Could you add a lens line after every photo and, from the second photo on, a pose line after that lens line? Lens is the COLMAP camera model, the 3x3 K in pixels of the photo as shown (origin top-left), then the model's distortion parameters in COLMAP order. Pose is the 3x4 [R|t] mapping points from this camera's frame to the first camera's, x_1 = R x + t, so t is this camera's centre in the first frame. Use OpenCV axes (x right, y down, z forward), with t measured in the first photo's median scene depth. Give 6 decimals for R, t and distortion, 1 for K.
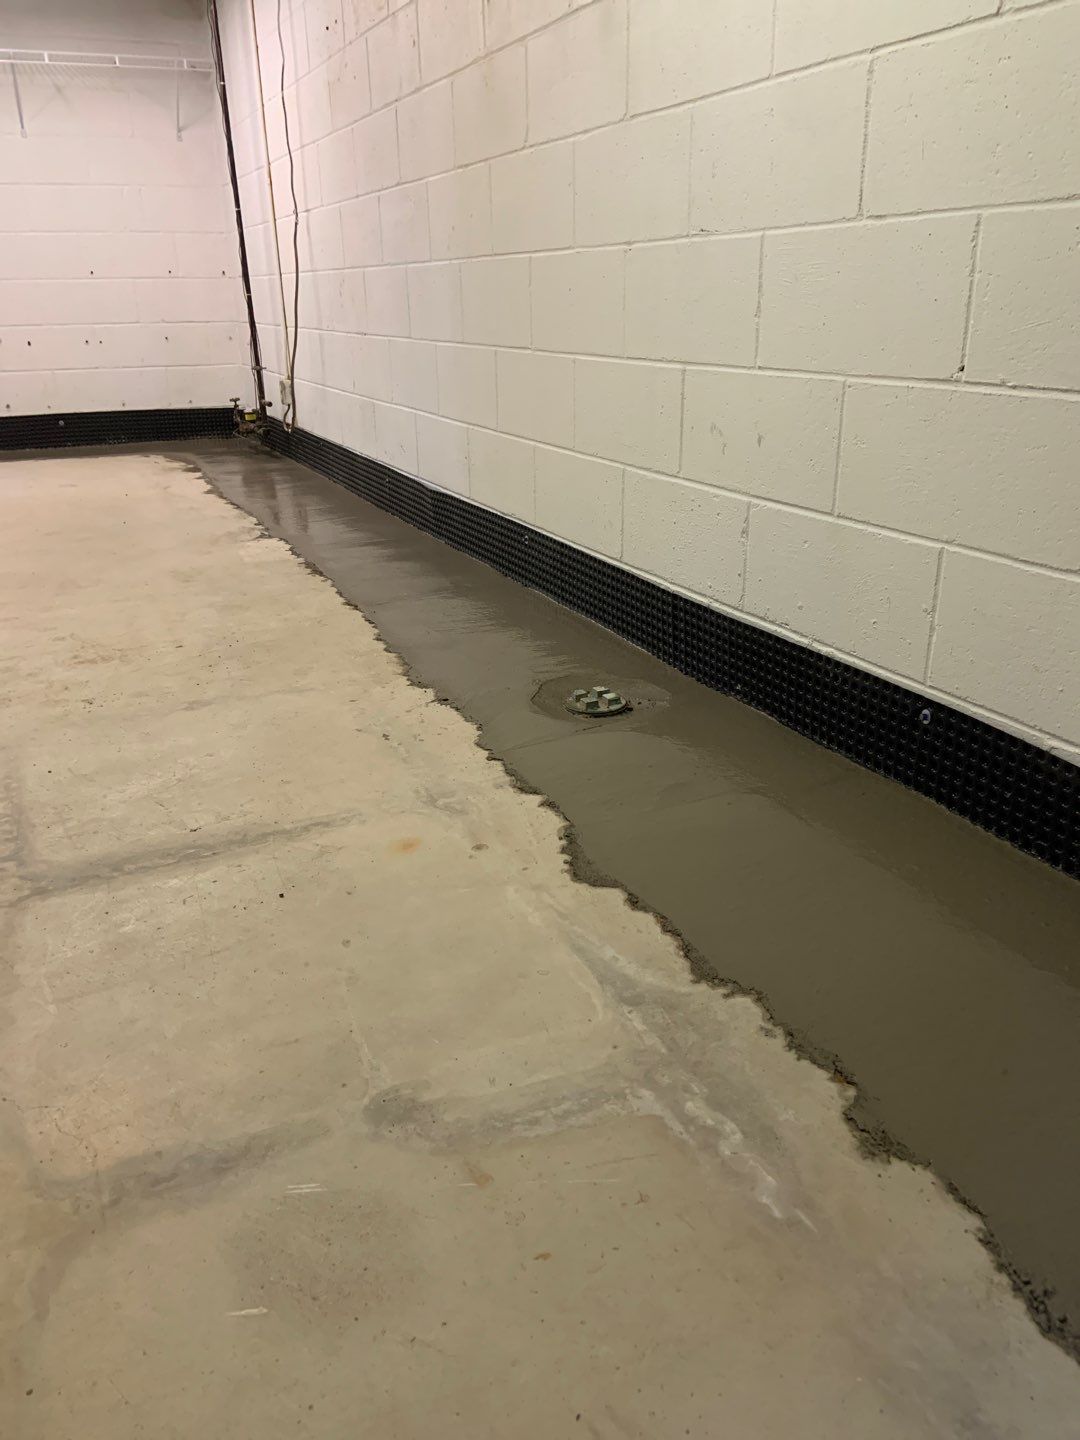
lens RADIAL K [[1068.4, 0, 542.4], [0, 1068.4, 709.7], [0, 0, 1]] dist [0.121077, -0.154614]
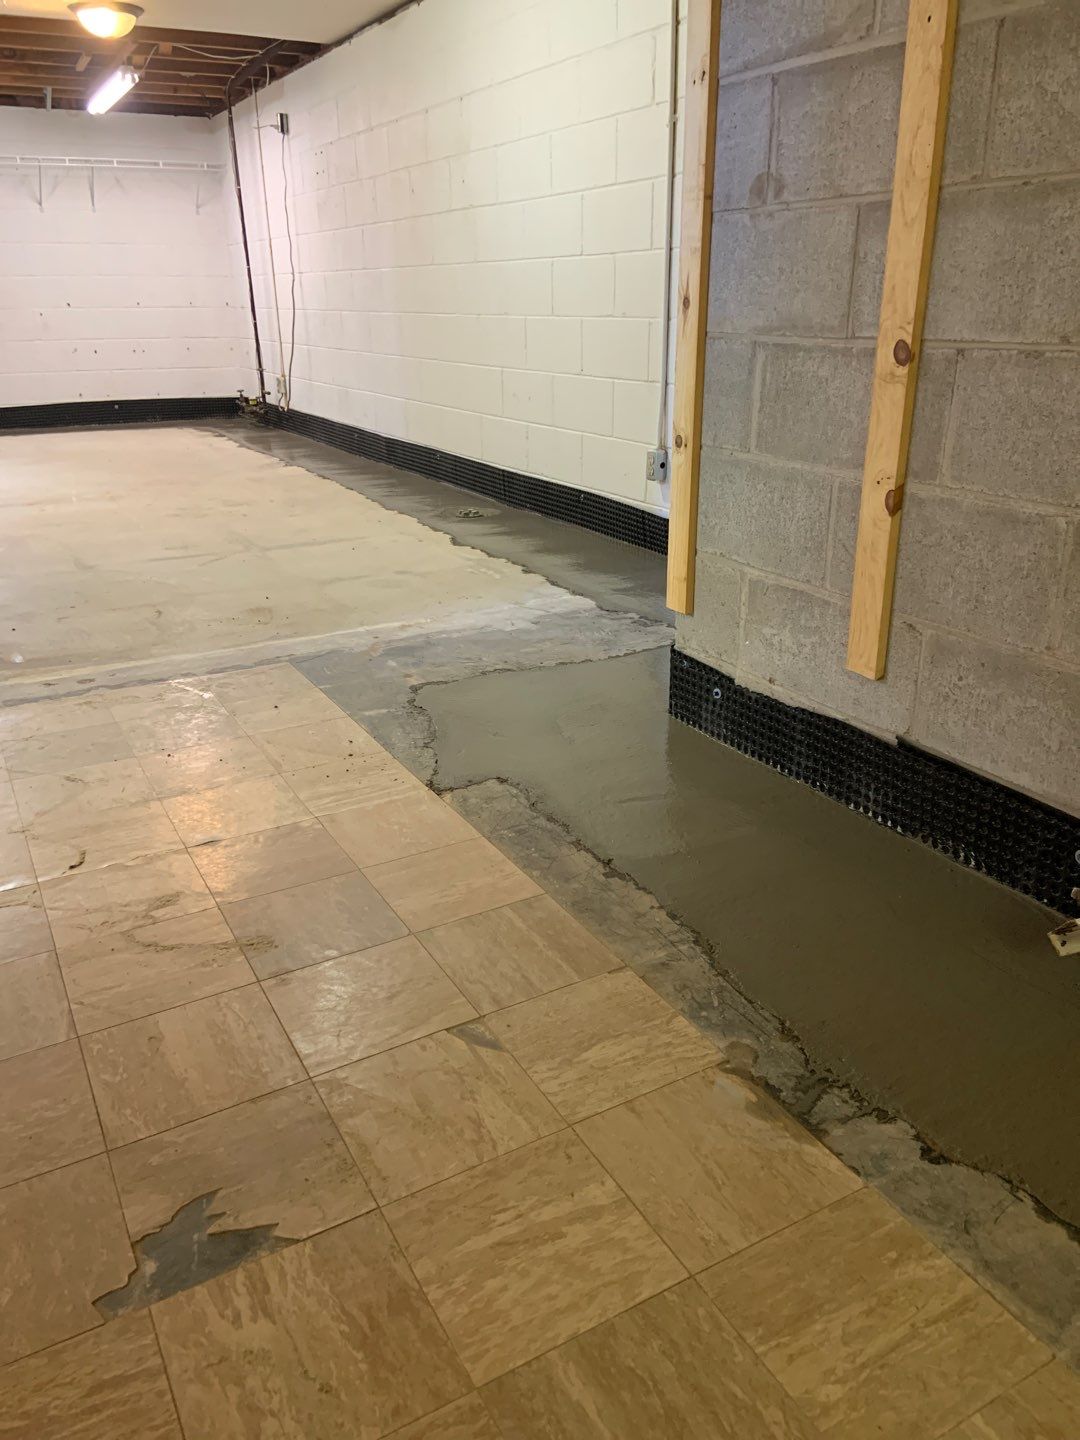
lens RADIAL K [[1068.4, 0, 542.4], [0, 1068.4, 709.7], [0, 0, 1]] dist [0.121077, -0.154614]
pose [[0.997340, -0.017680, 0.070718, 0.035966], [0.018041, 0.999827, -0.004469, 0.403266], [-0.070627, 0.005732, 0.997486, -1.244361]]
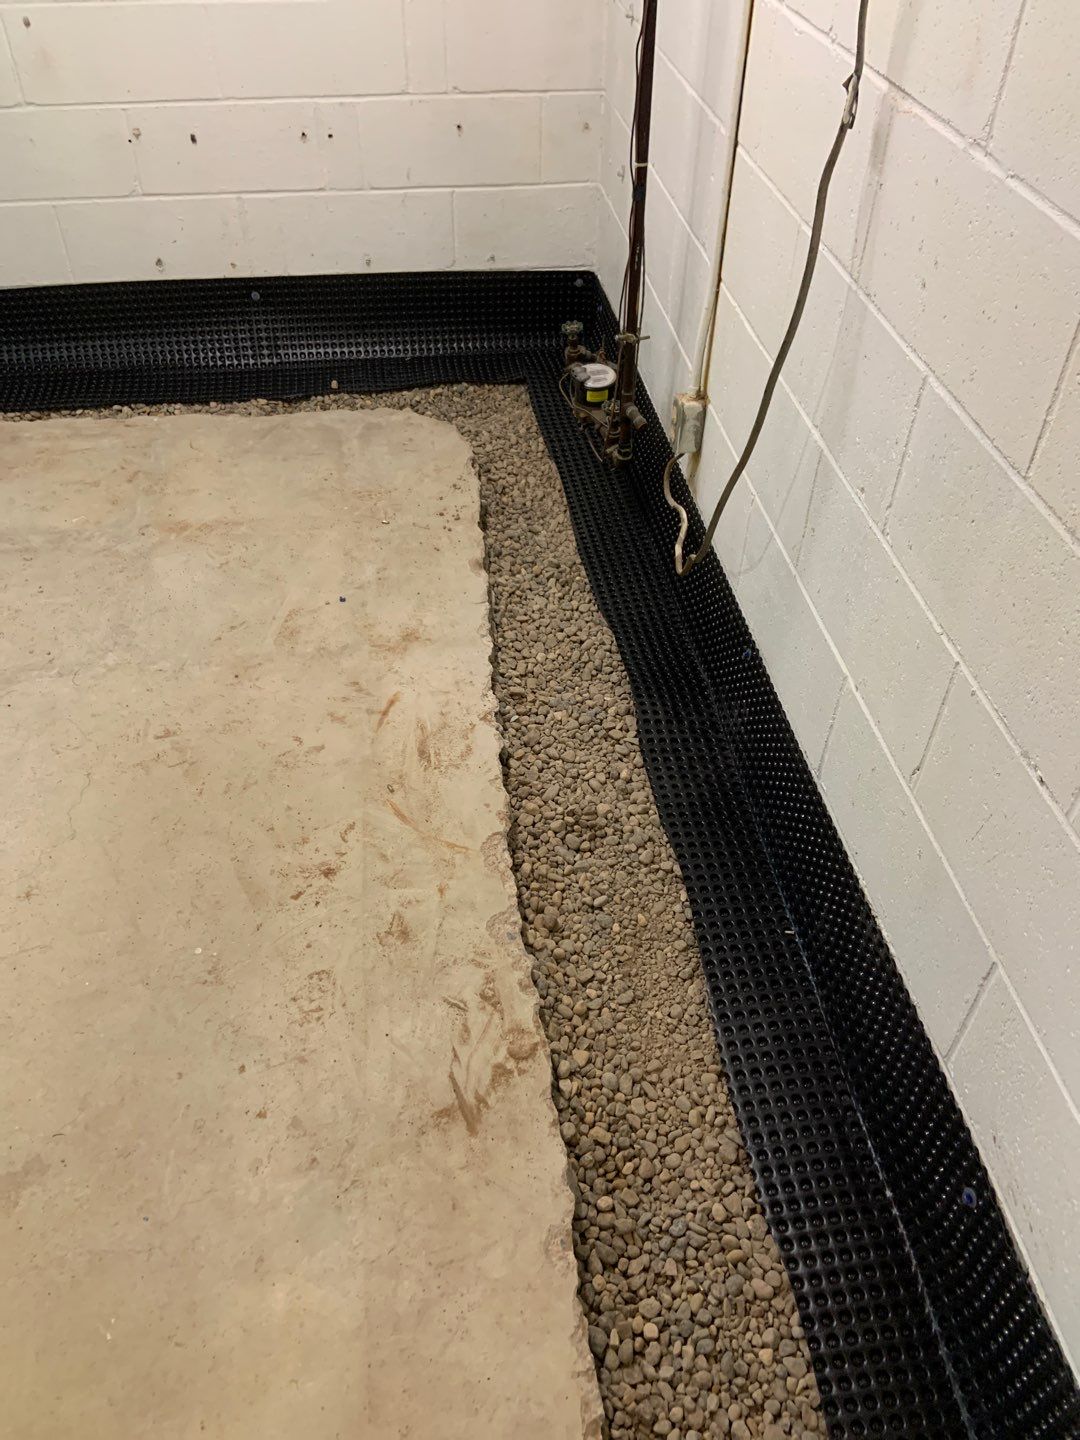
lens RADIAL K [[1068.4, 0, 542.4], [0, 1068.4, 709.7], [0, 0, 1]] dist [0.121077, -0.154614]
pose [[0.953308, 0.224027, -0.202522, -0.405988], [-0.130110, 0.909850, 0.394010, -0.794695], [0.272534, -0.349263, 0.896516, 1.284396]]
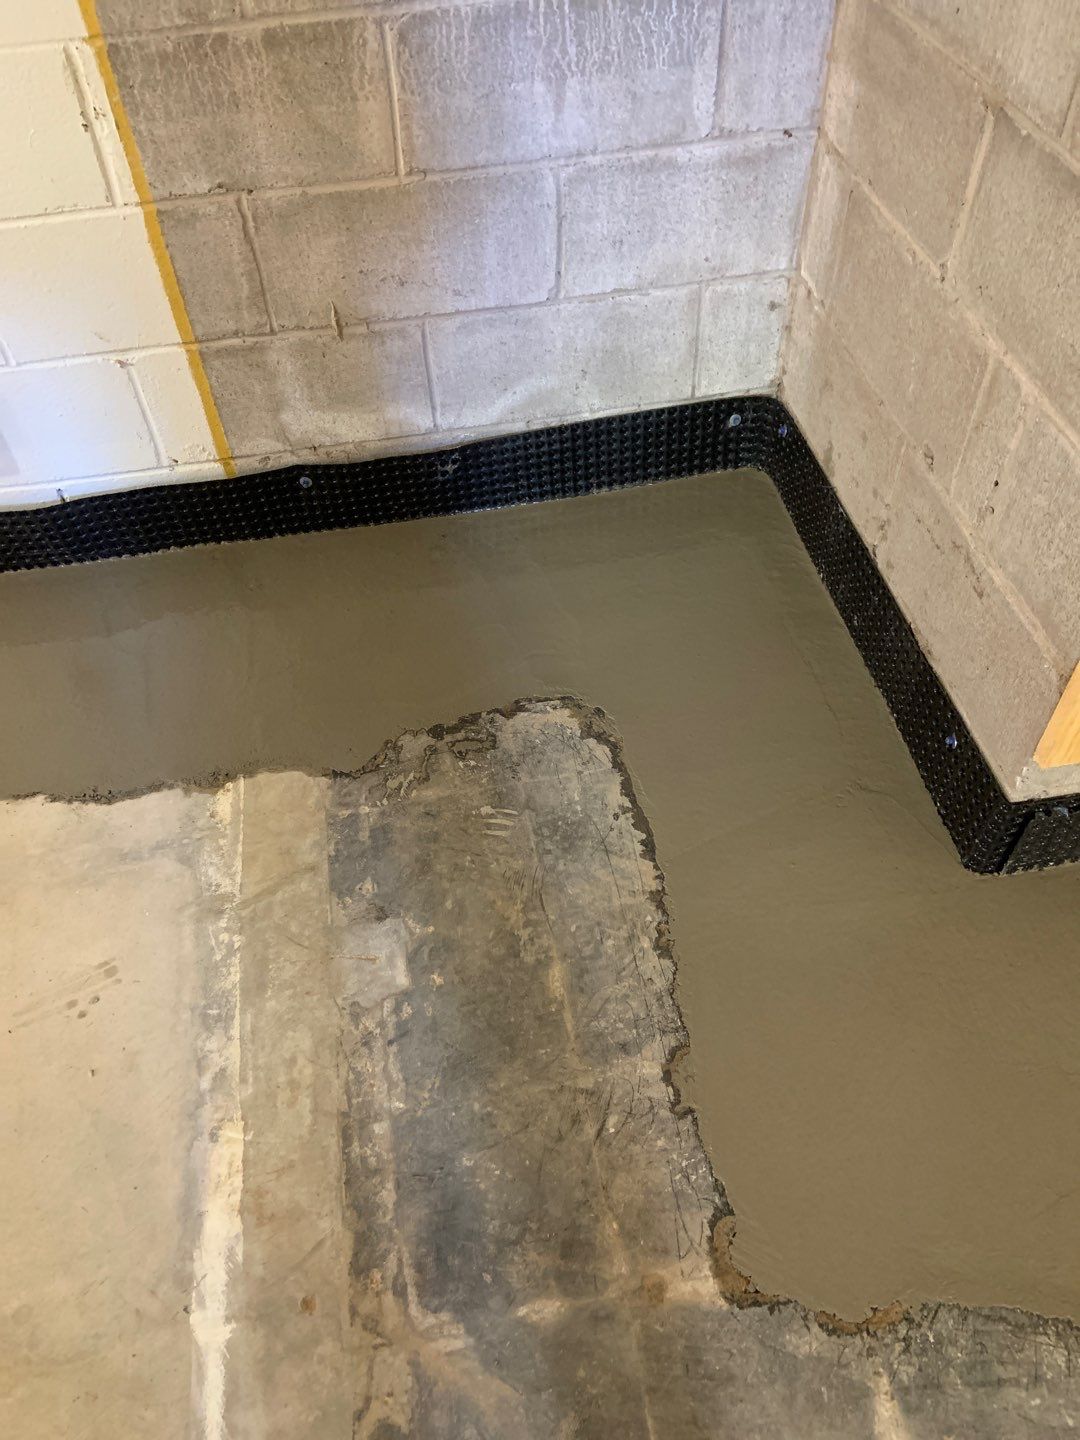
lens RADIAL K [[1071.9, 0, 535.4], [0, 1071.9, 712.5], [0, 0, 1]] dist [0.132812, -0.173390]
pose [[0.260096, -0.725028, 0.637718, -0.177798], [0.379374, 0.684069, 0.622996, -0.178220], [-0.887933, 0.079895, 0.452981, -0.221269]]
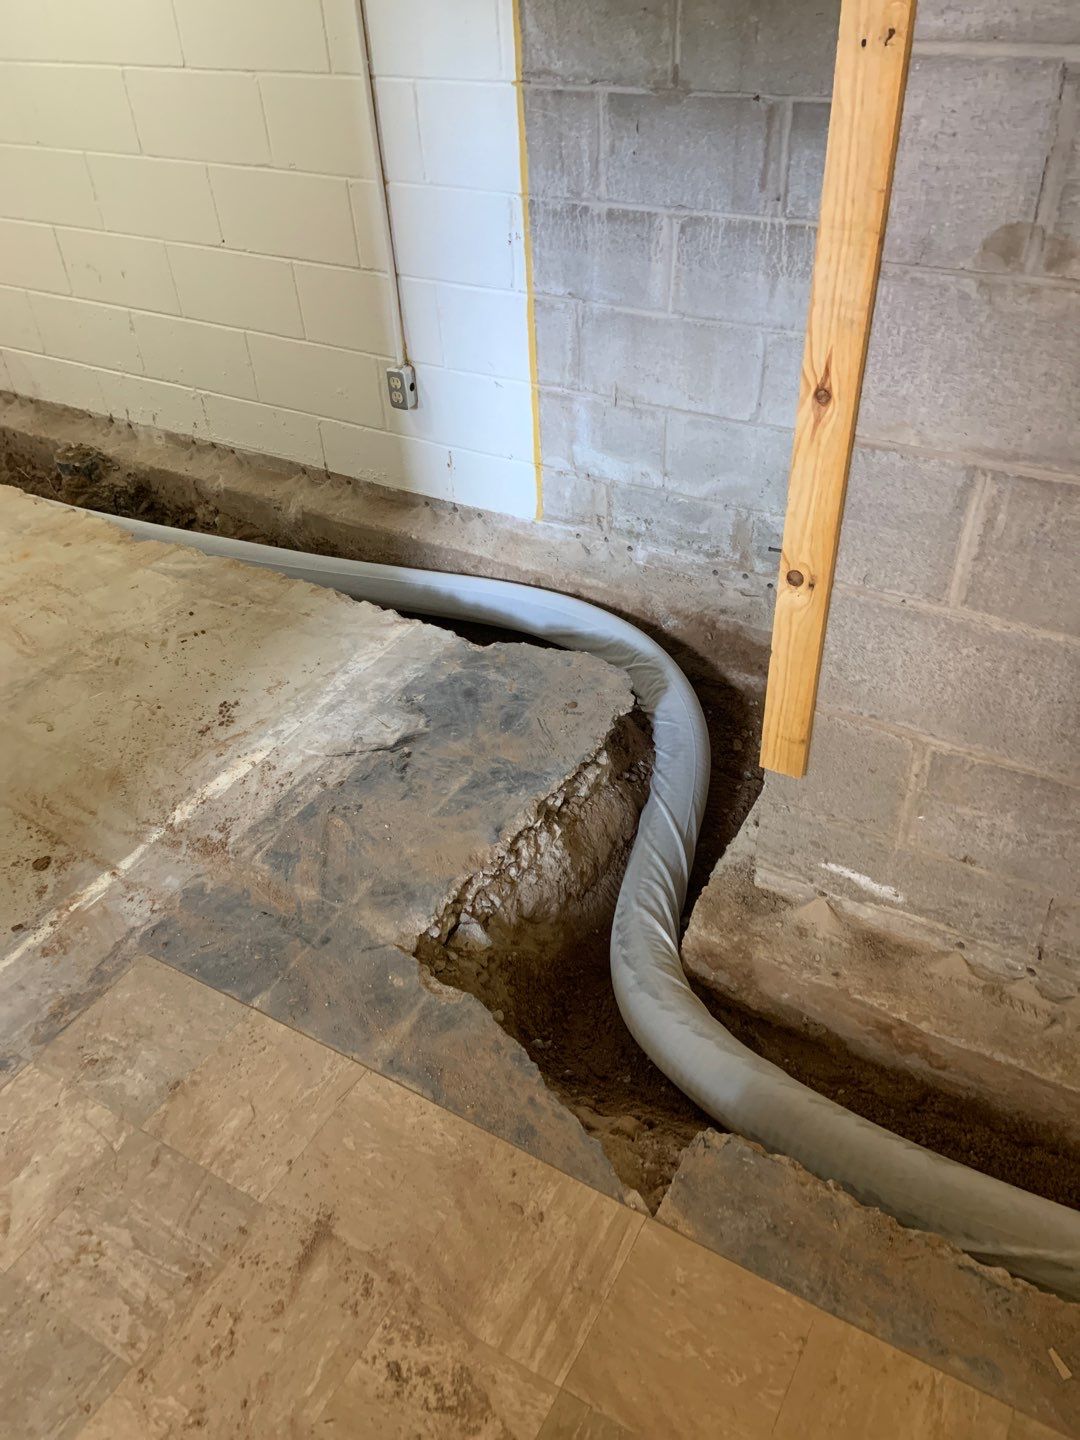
lens RADIAL K [[1077.1, 0, 543.2], [0, 1077.1, 711.0], [0, 0, 1]] dist [0.131849, -0.170245]
pose [[0.822734, -0.363686, 0.436854, -0.220664], [0.231743, 0.916369, 0.326441, -0.028916], [-0.519041, -0.167336, 0.838210, -0.764654]]
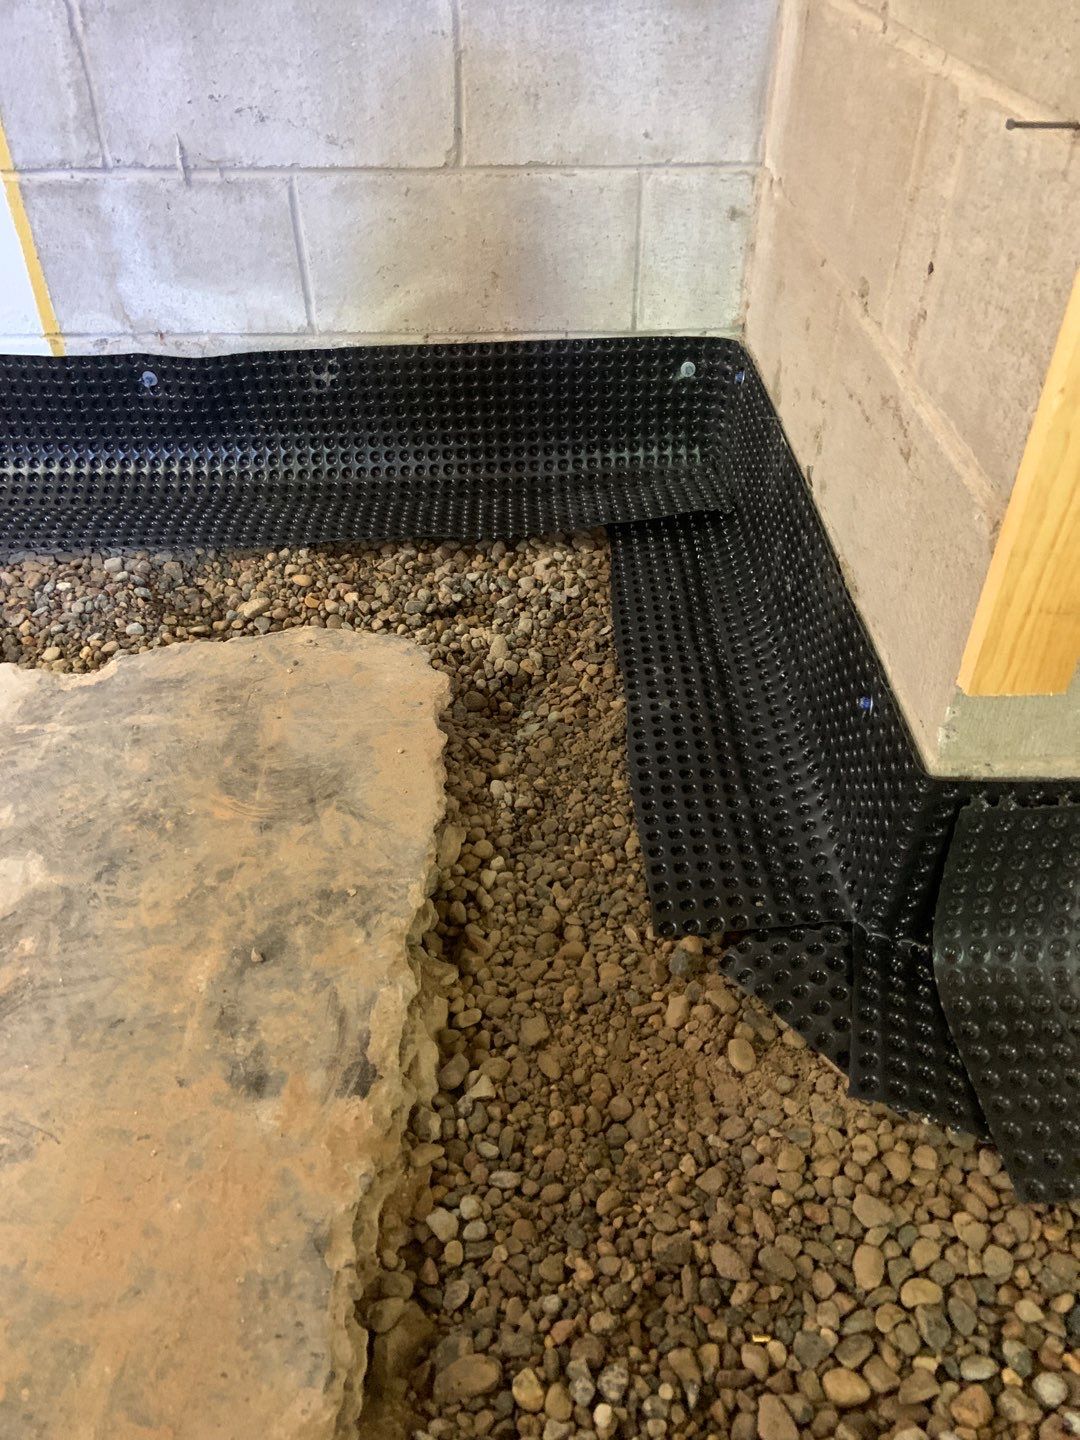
lens RADIAL K [[1068.4, 0, 542.4], [0, 1068.4, 709.7], [0, 0, 1]] dist [0.121077, -0.154614]
pose [[0.406697, -0.560783, 0.721193, -0.072549], [0.329867, 0.826313, 0.456502, 0.100947], [-0.851930, 0.052240, 0.521043, -0.260095]]
